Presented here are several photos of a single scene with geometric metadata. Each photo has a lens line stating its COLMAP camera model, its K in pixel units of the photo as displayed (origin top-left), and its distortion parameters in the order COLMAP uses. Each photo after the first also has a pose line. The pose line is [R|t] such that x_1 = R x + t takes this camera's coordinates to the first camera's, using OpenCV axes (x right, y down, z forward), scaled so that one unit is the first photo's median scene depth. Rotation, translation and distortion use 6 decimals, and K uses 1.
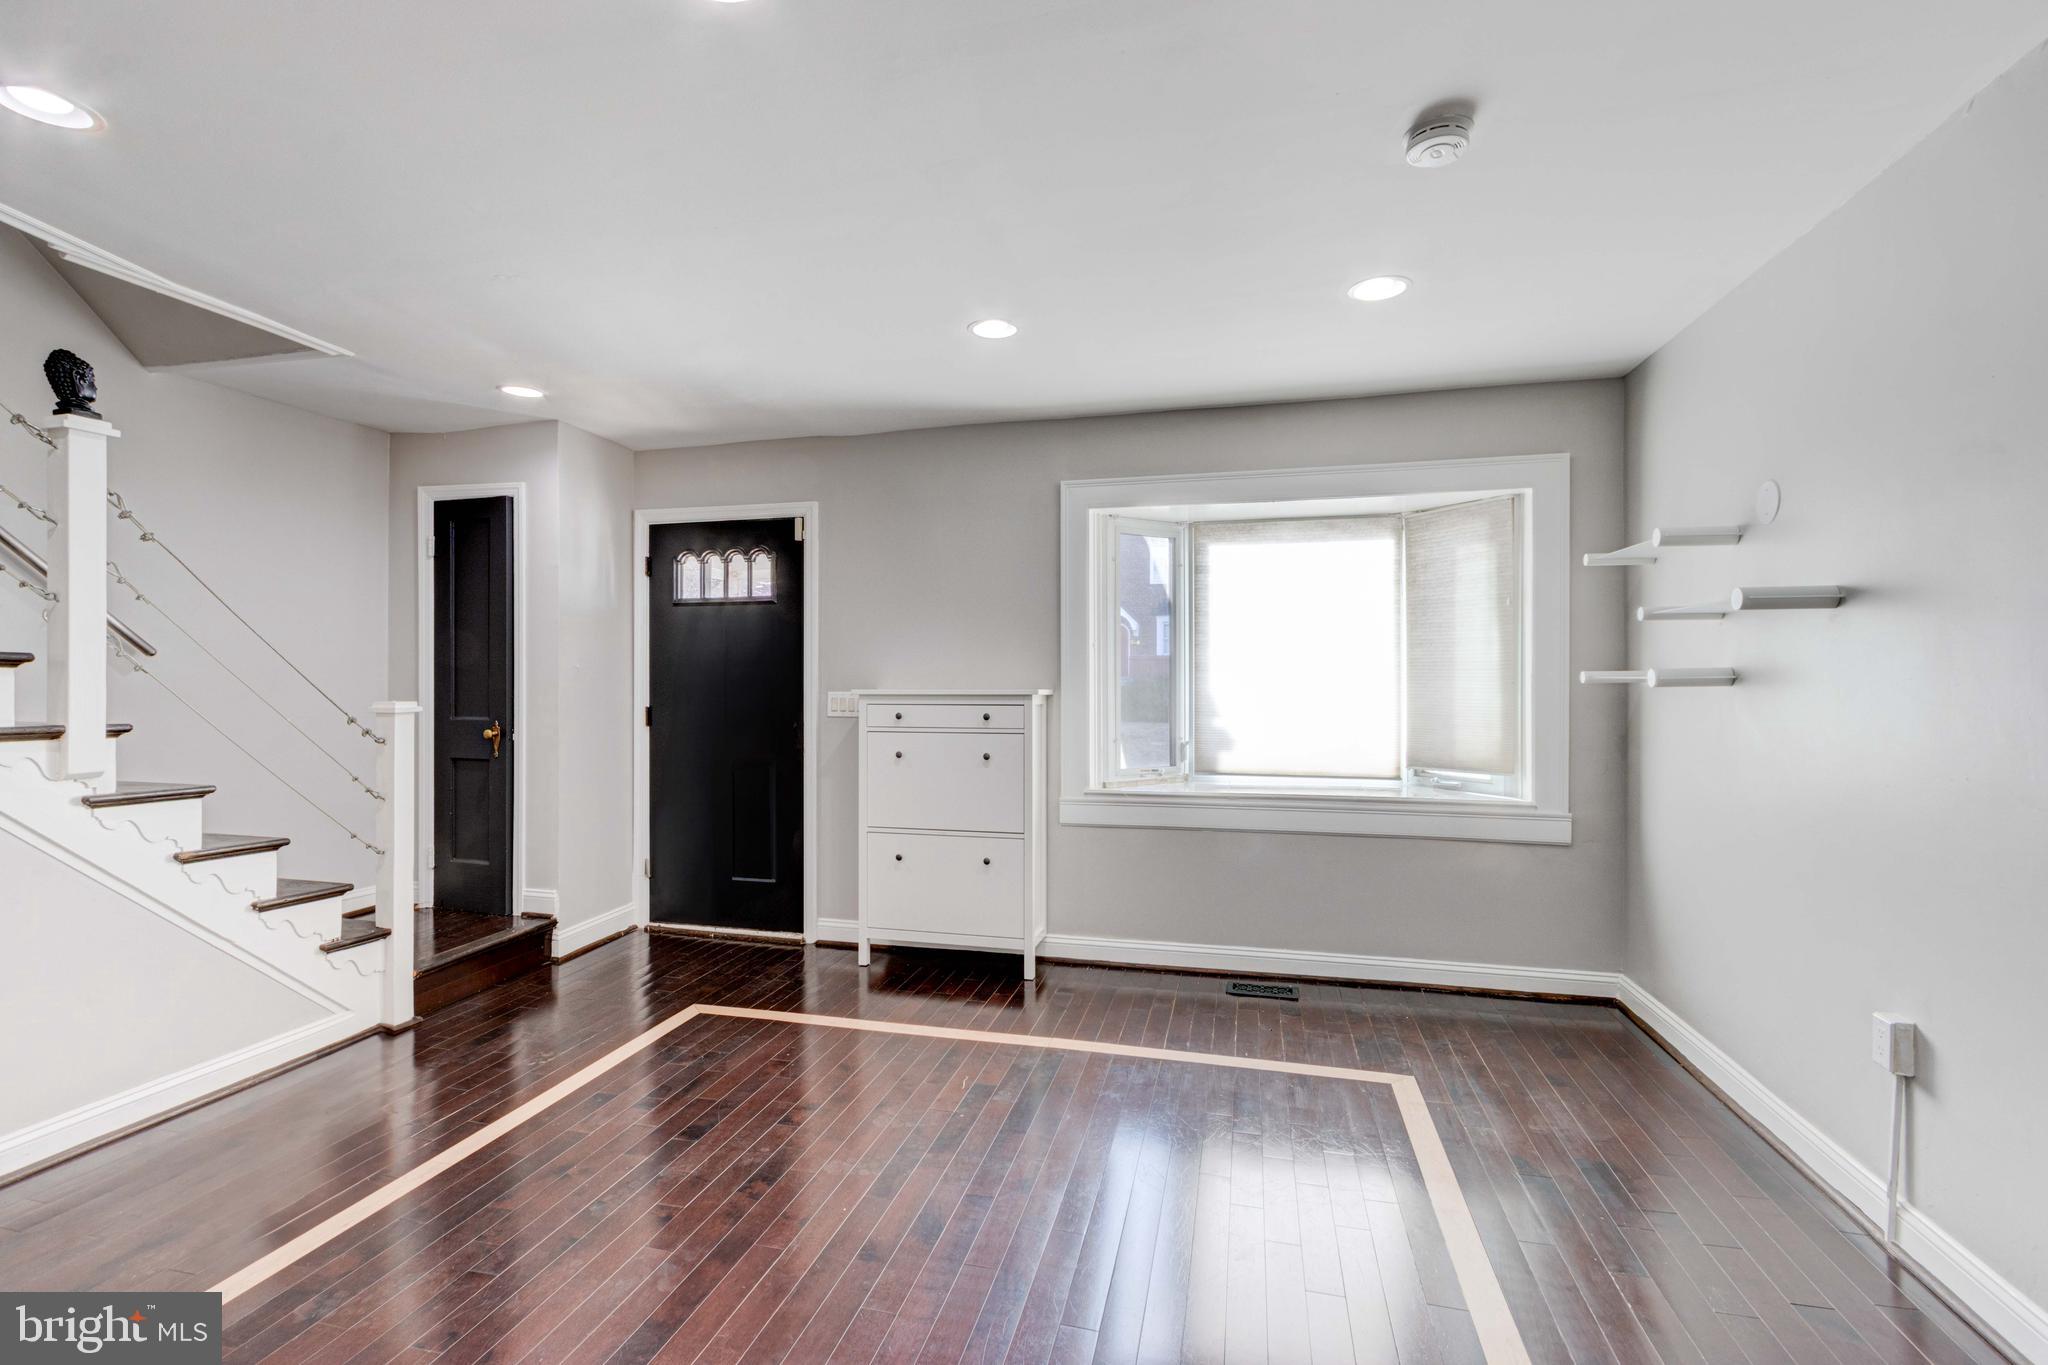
lens RADIAL K [[936.2, 0, 1022.5], [0, 936.2, 673.1], [0, 0, 1]] dist [0.003132, 0.000461]
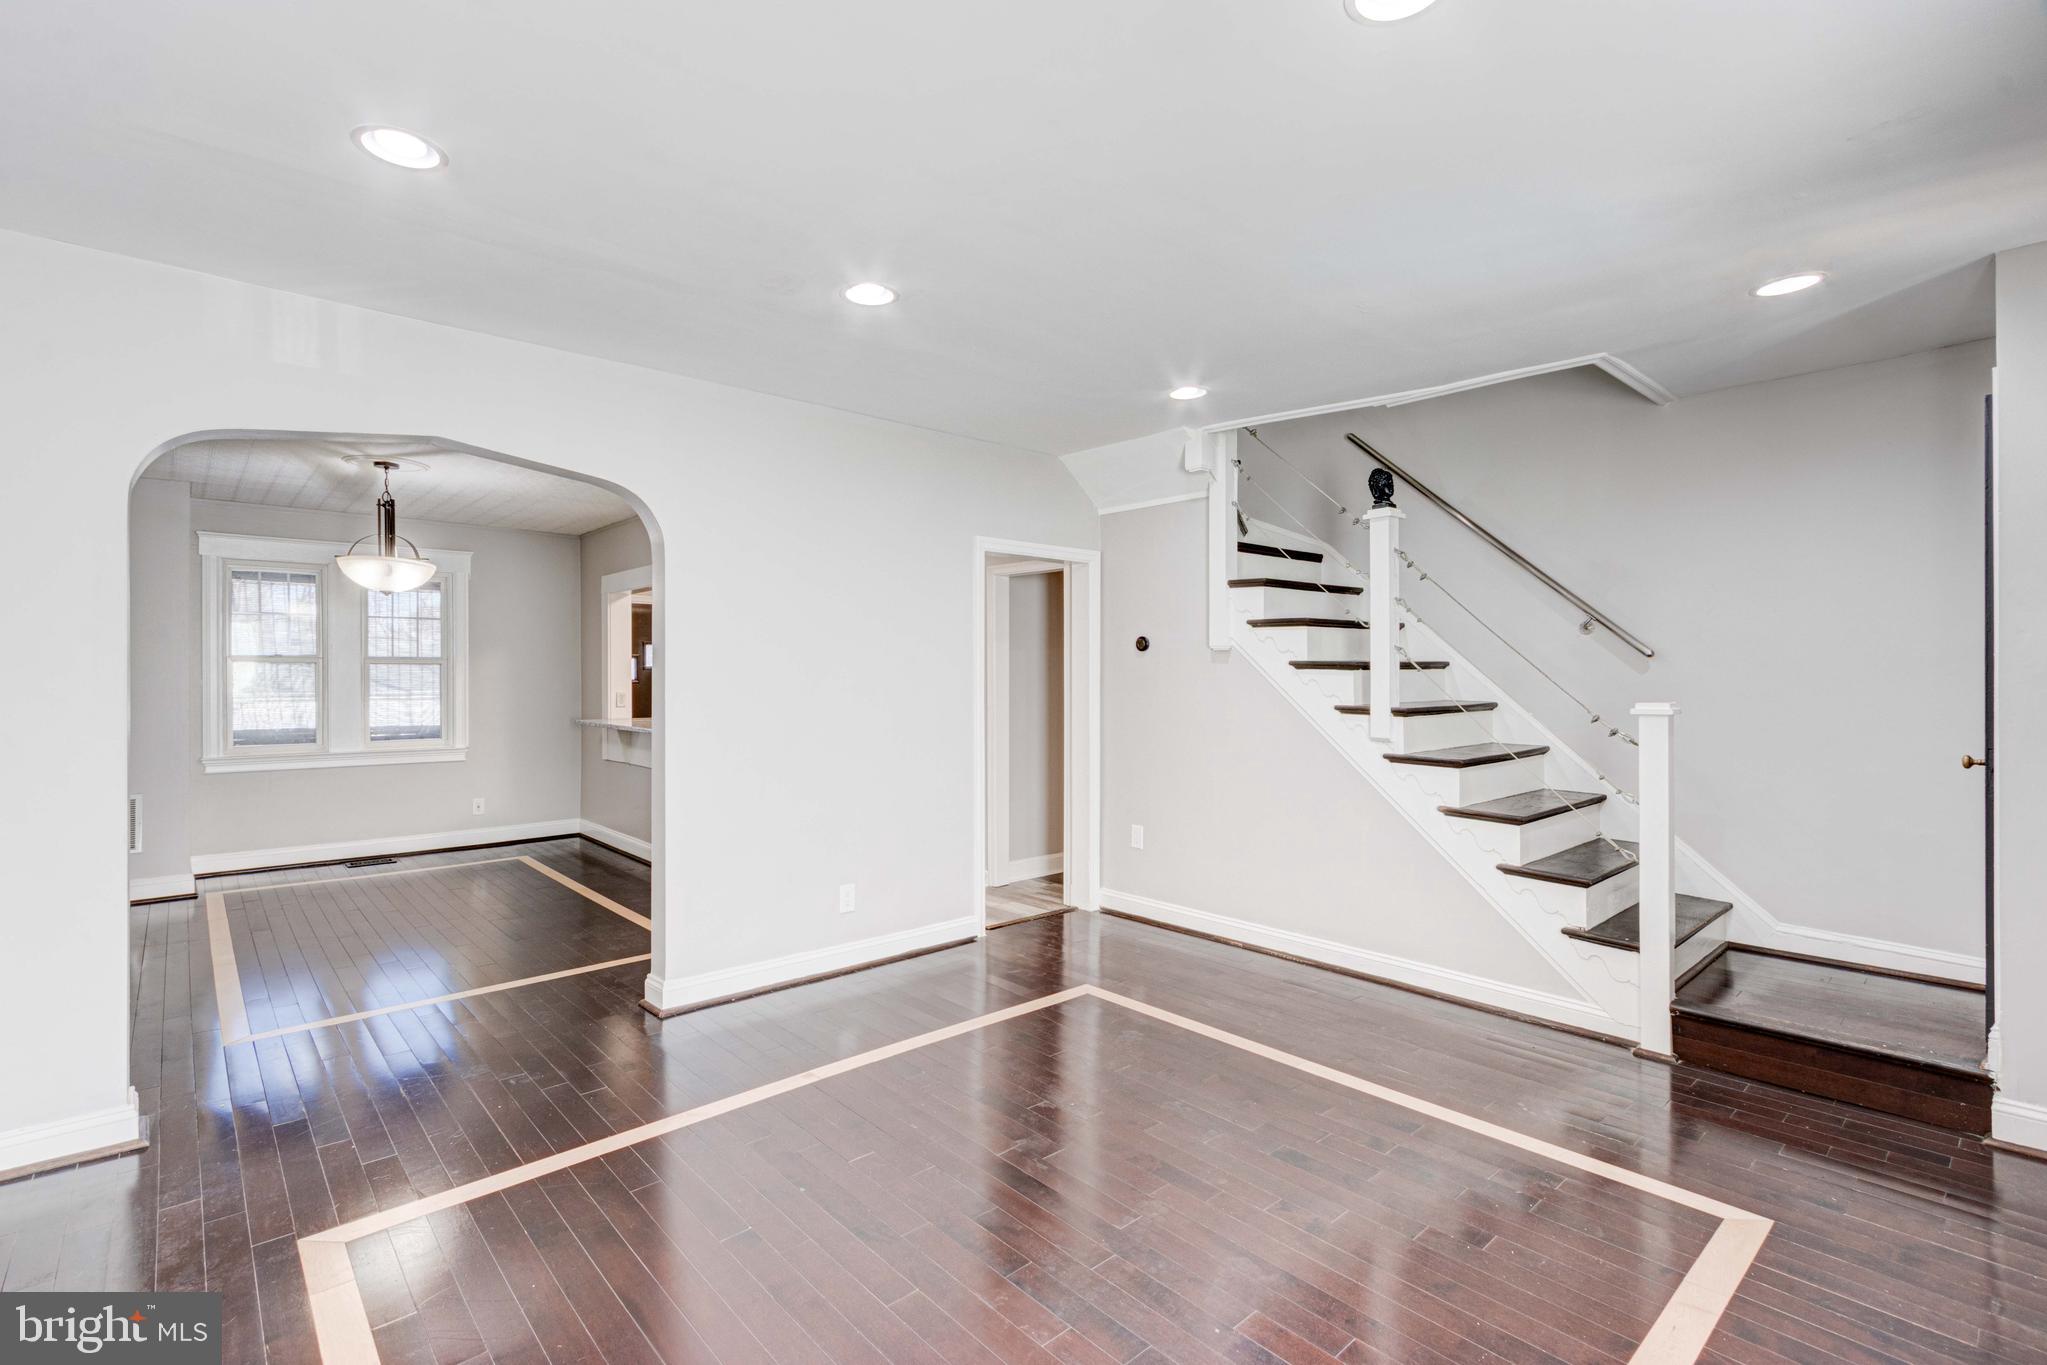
lens RADIAL K [[935.8, 0, 1023.0], [0, 935.8, 687.3], [0, 0, 1]] dist [0.003132, 0.000461]
pose [[-0.568957, 0.009327, -0.822314, 0.471220], [0.006078, 0.999956, 0.007137, 0.006114], [0.822345, -0.000938, -0.568989, 1.086502]]
